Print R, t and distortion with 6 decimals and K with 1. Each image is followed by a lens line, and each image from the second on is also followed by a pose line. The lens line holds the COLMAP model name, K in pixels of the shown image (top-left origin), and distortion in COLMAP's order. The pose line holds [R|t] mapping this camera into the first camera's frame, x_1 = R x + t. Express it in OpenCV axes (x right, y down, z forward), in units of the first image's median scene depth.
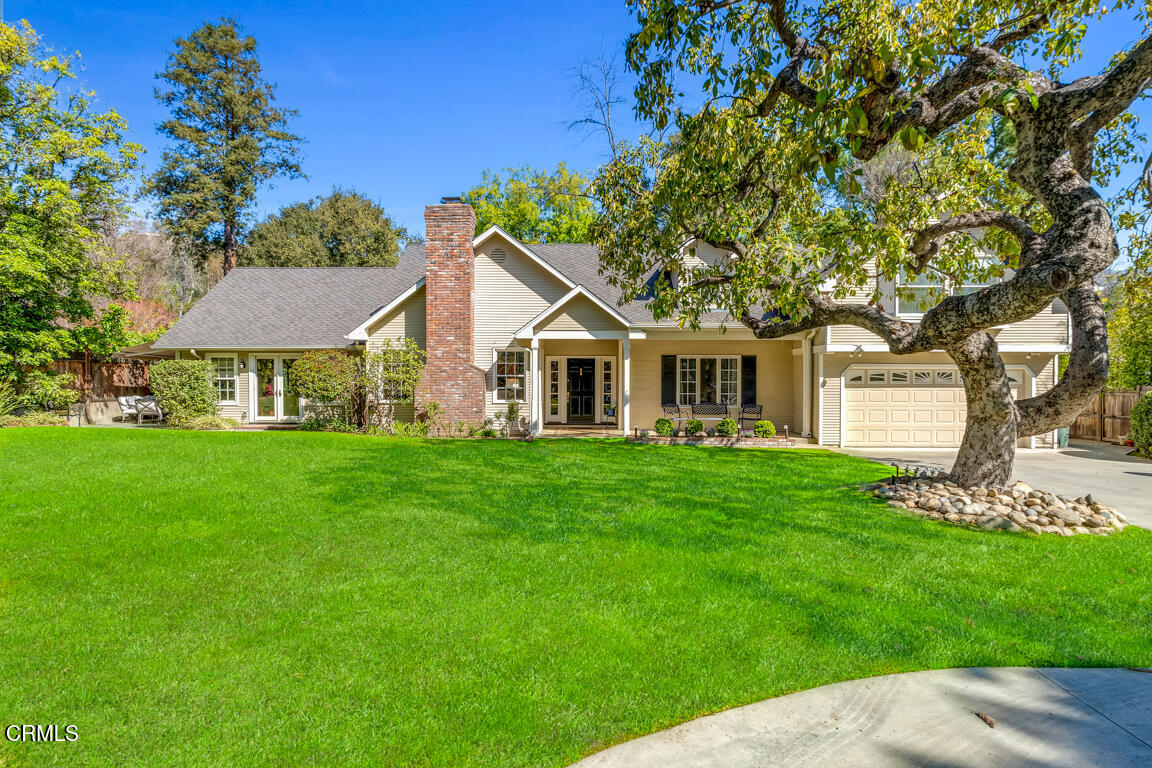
lens RADIAL K [[620.1, 0, 581.0], [0, 620.1, 381.2], [0, 0, 1]] dist [0.007610, 0.000482]
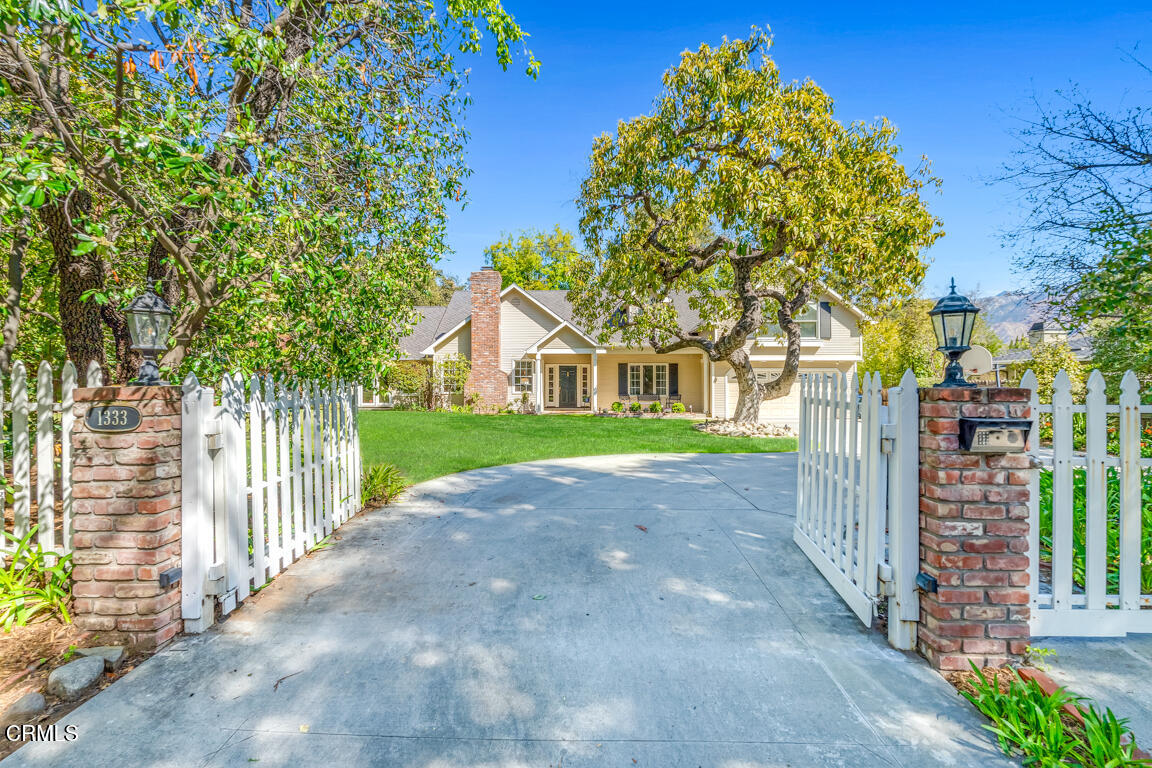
lens RADIAL K [[512.4, 0, 575.4], [0, 512.4, 383.9], [0, 0, 1]] dist [-0.001125, 0.000097]
pose [[0.999989, -0.003287, -0.003444, 0.025419], [0.003269, 0.999981, -0.005242, 0.017446], [0.003461, 0.005230, 0.999980, -0.323964]]
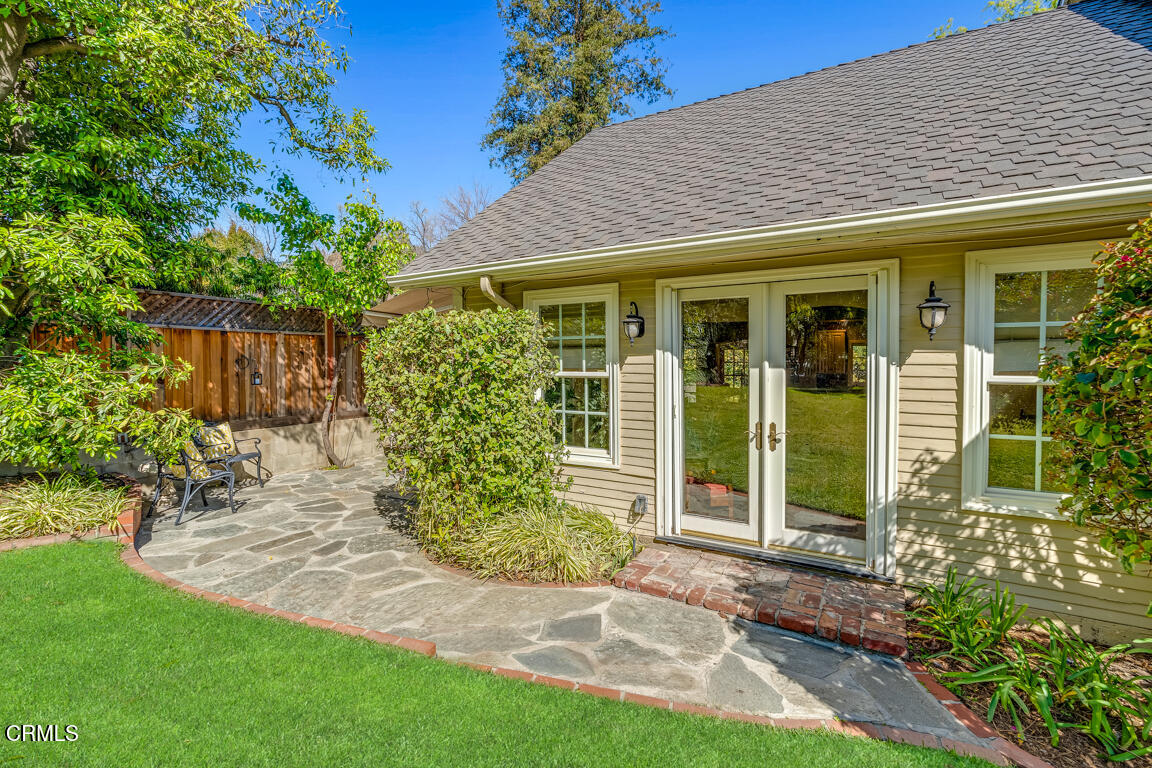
lens RADIAL K [[512.4, 0, 578.2], [0, 512.4, 379.7], [0, 0, 1]] dist [-0.001125, 0.000097]
pose [[0.872595, 0.012077, -0.488294, -0.471348], [0.000731, 0.999661, 0.026030, -0.008405], [0.488443, -0.023071, 0.872291, 0.817577]]
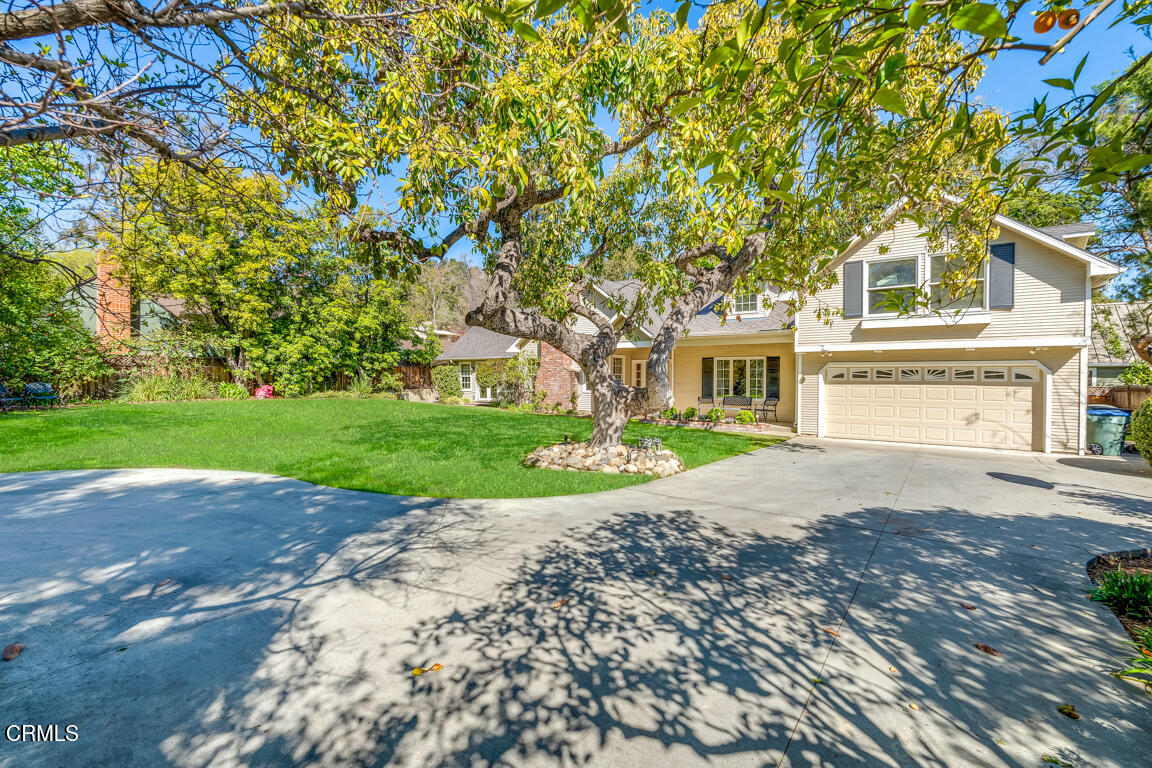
lens RADIAL K [[512.4, 0, 573.8], [0, 512.4, 382.9], [0, 0, 1]] dist [-0.001125, 0.000097]
pose [[0.812363, 0.007381, -0.583105, 0.549694], [-0.004535, 0.999970, 0.006340, 0.004361], [0.583134, -0.002506, 0.812372, -0.005286]]
